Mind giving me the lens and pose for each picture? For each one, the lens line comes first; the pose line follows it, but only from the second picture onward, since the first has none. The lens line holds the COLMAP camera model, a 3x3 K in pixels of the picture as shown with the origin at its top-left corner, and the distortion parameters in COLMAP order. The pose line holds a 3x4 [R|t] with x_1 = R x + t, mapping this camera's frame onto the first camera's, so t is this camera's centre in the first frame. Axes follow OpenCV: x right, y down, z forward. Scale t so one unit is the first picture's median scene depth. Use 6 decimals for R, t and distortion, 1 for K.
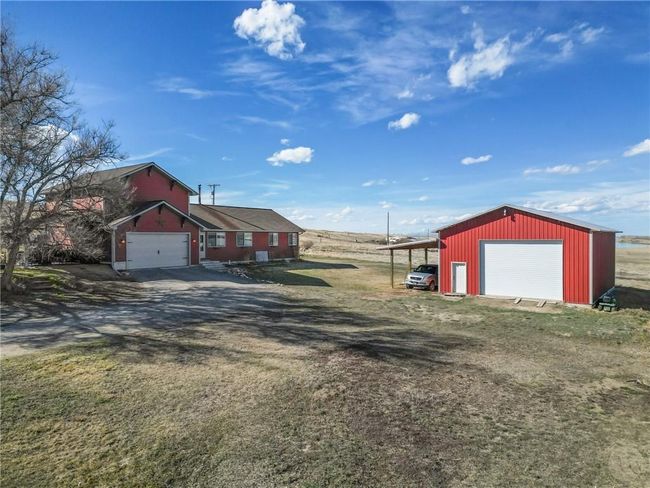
lens RADIAL K [[457.2, 0, 325.0], [0, 457.2, 244.0], [0, 0, 1]] dist [0.053230, -0.002569]
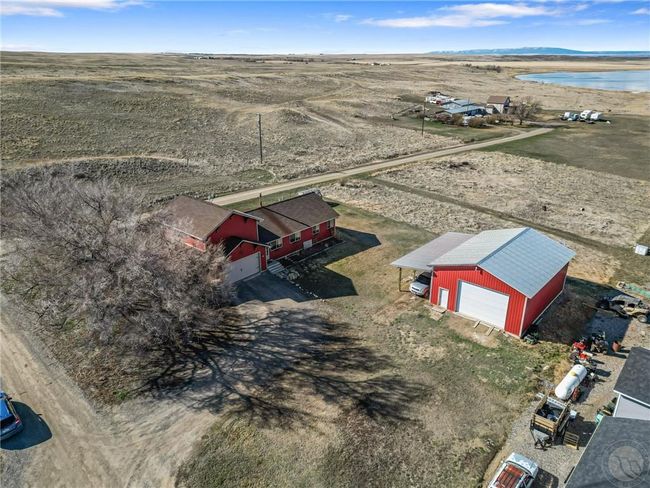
lens RADIAL K [[457.2, 0, 325.0], [0, 457.2, 244.0], [0, 0, 1]] dist [0.053230, -0.002569]
pose [[0.996664, 0.028825, -0.076351, 0.020707], [0.001299, 0.929828, 0.367992, -0.630305], [0.081600, -0.366864, 0.926689, -0.335315]]
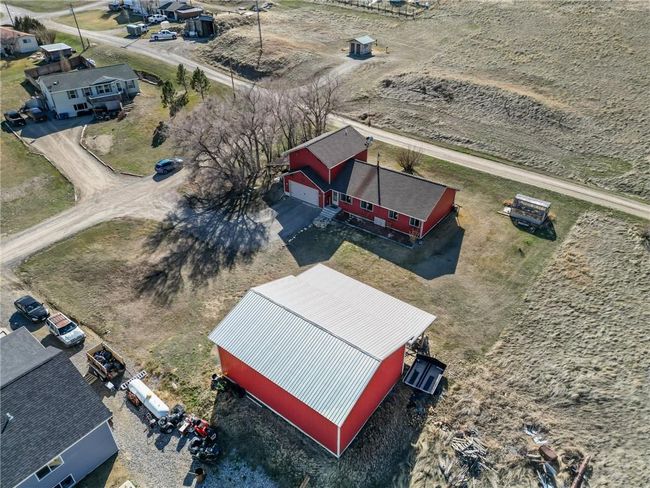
lens RADIAL K [[473.2, 0, 325.0], [0, 473.2, 244.0], [0, 0, 1]] dist [0.043595, -0.005707]
pose [[-0.014548, 0.564627, -0.825218, 1.371592], [-0.003027, 0.825277, 0.564720, -0.924478], [0.999890, 0.010714, -0.010297, 1.154227]]
